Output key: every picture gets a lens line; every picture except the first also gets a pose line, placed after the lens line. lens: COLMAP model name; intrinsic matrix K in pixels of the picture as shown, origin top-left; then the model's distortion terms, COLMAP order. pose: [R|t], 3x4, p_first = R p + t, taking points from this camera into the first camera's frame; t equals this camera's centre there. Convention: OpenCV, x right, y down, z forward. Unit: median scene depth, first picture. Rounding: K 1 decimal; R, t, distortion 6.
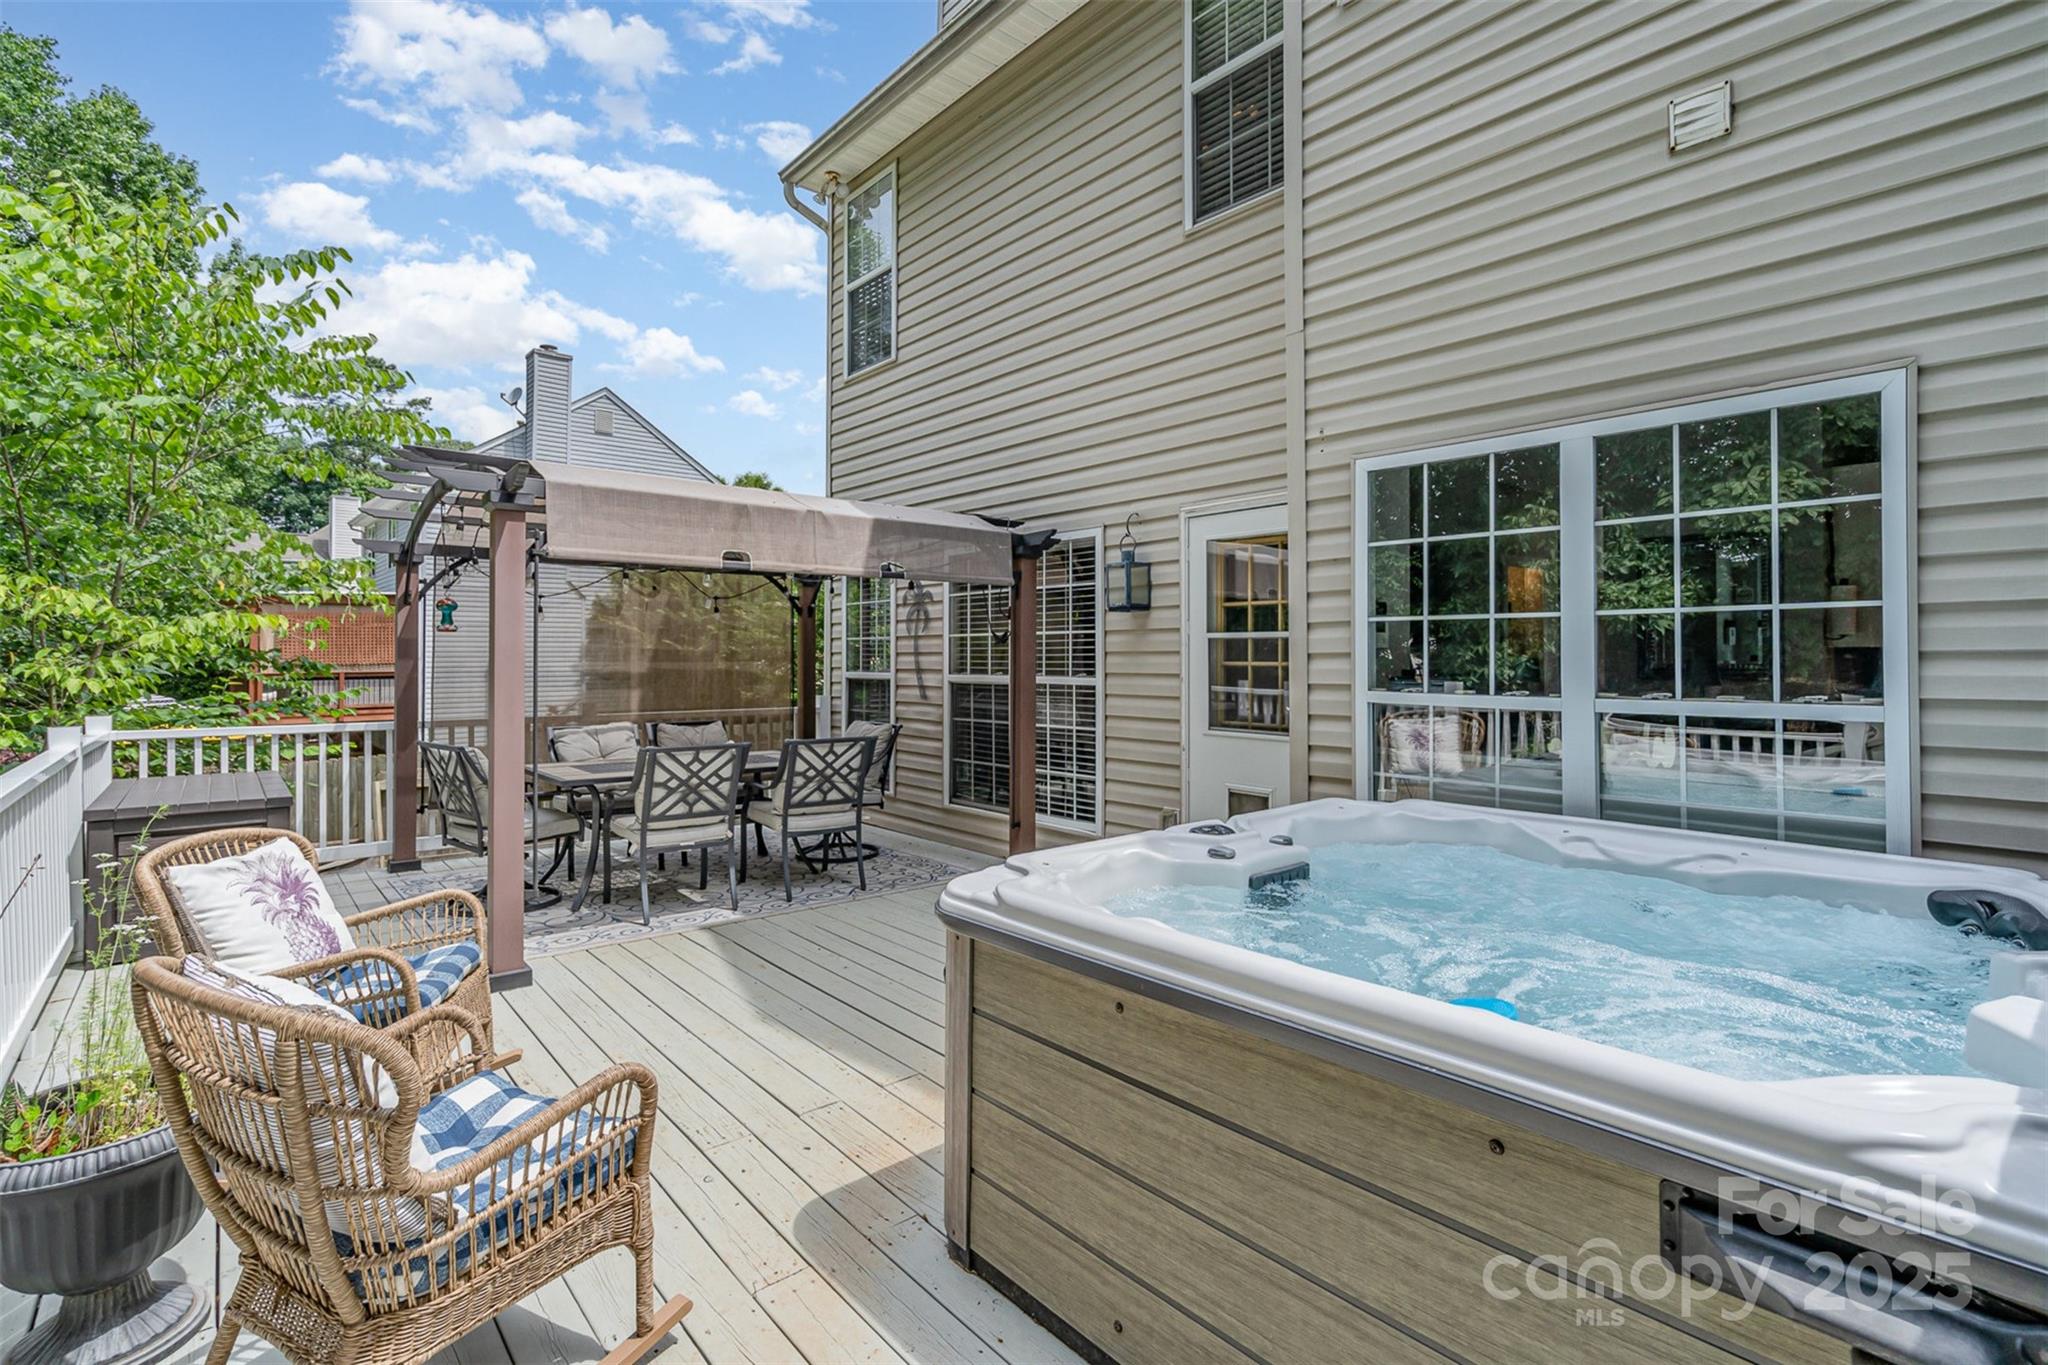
lens RADIAL K [[945.0, 0, 1025.5], [0, 945.0, 669.7], [0, 0, 1]] dist [-0.001174, 0.000334]
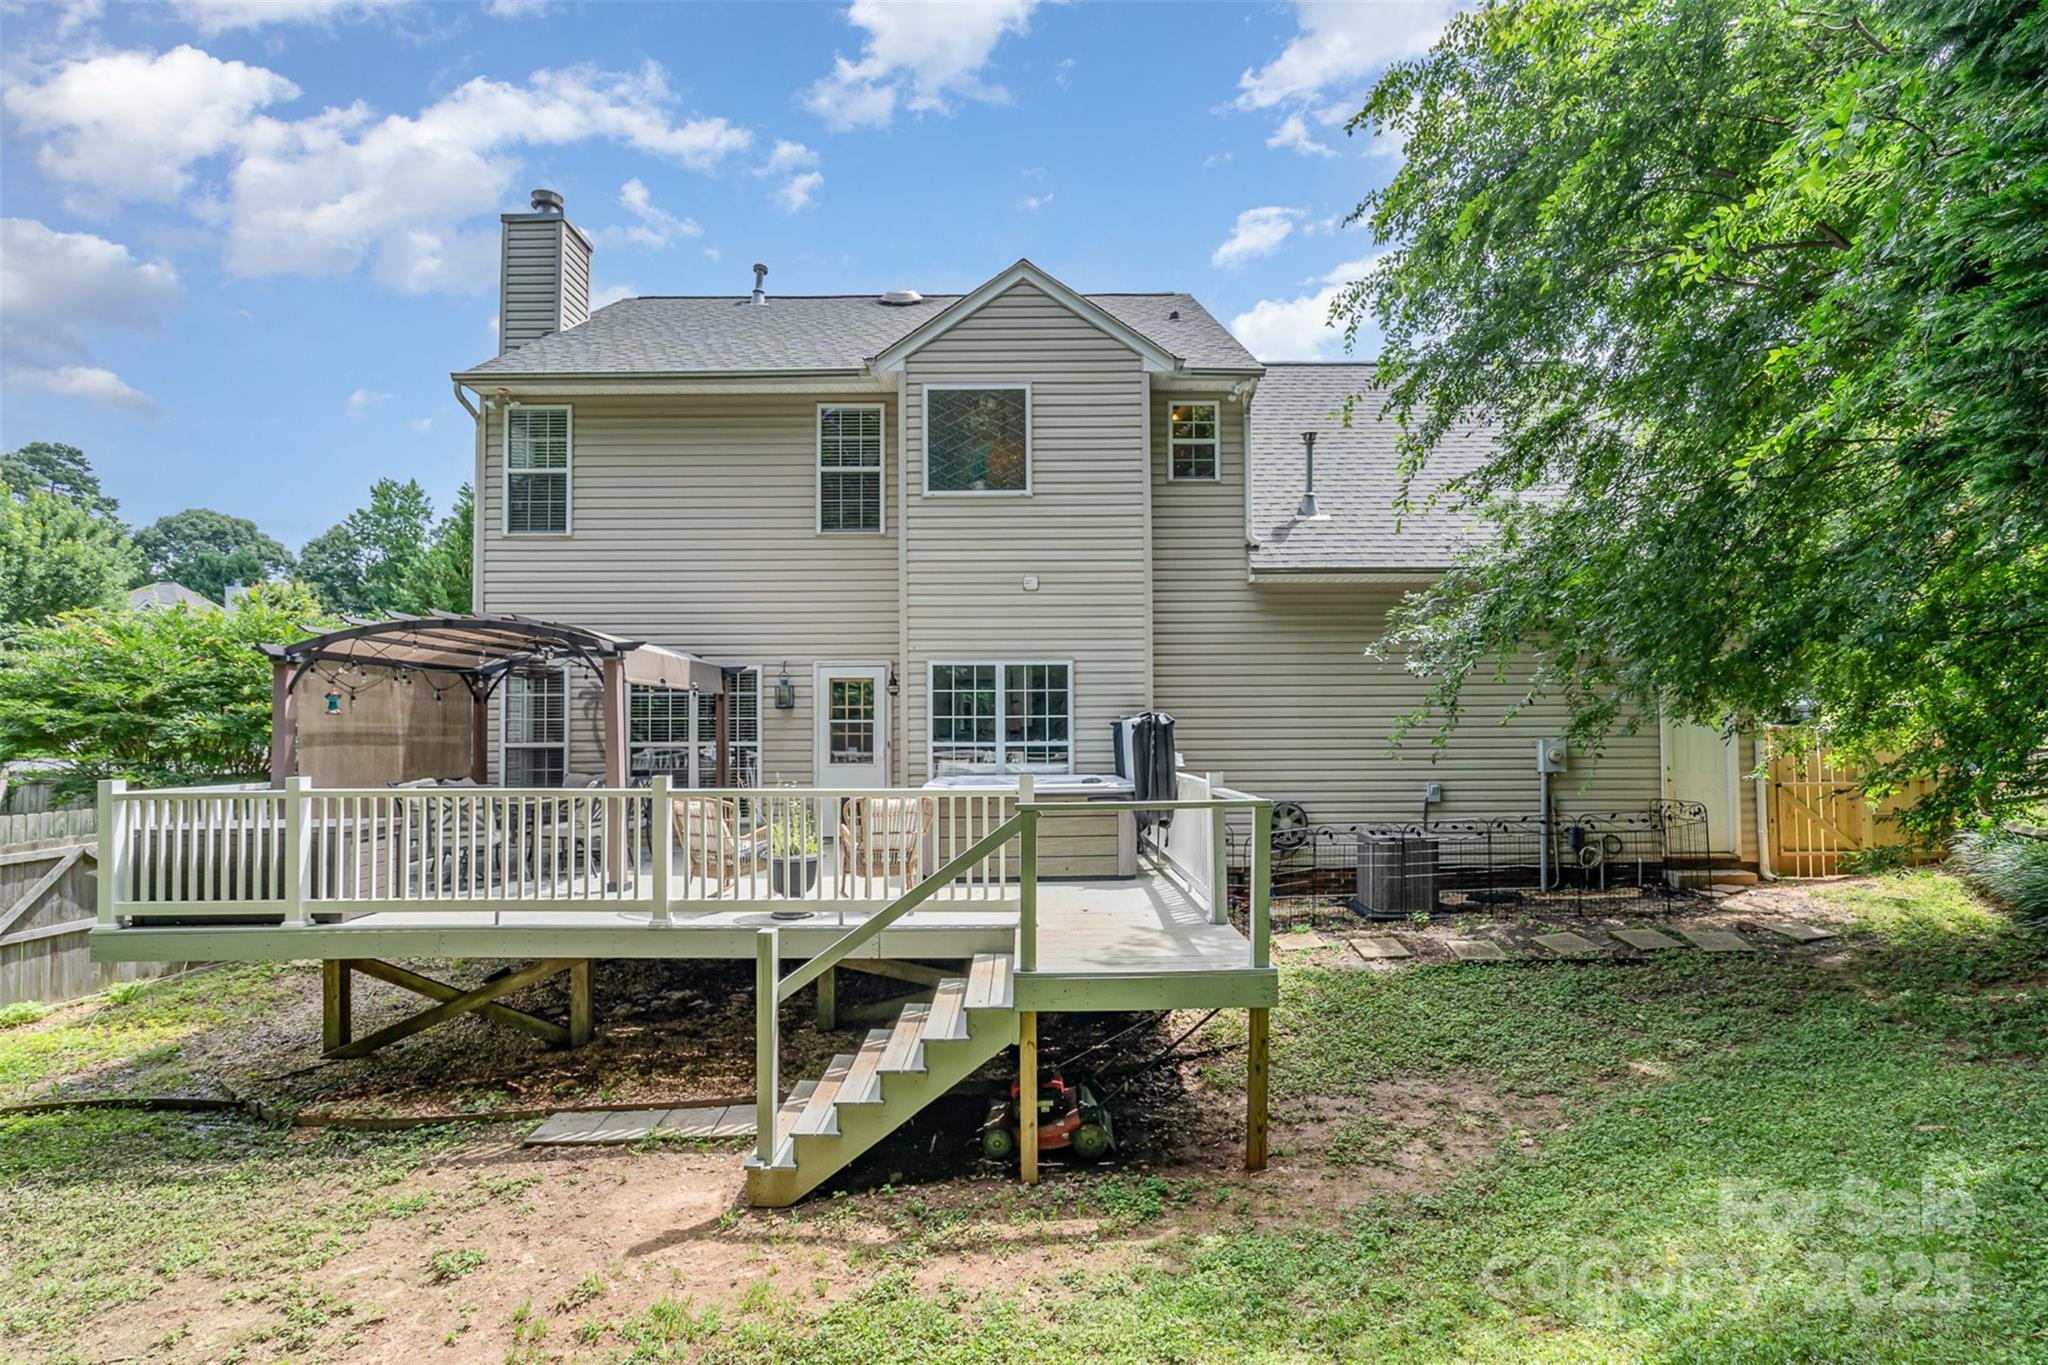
lens RADIAL K [[926.2, 0, 1024.5], [0, 926.2, 688.7], [0, 0, 1]] dist [-0.004223, 0.000794]
pose [[0.652846, 0.012481, 0.757388, -1.110111], [0.014363, 0.999481, -0.028851, -0.042769], [-0.757355, 0.029714, 0.652327, -0.718109]]
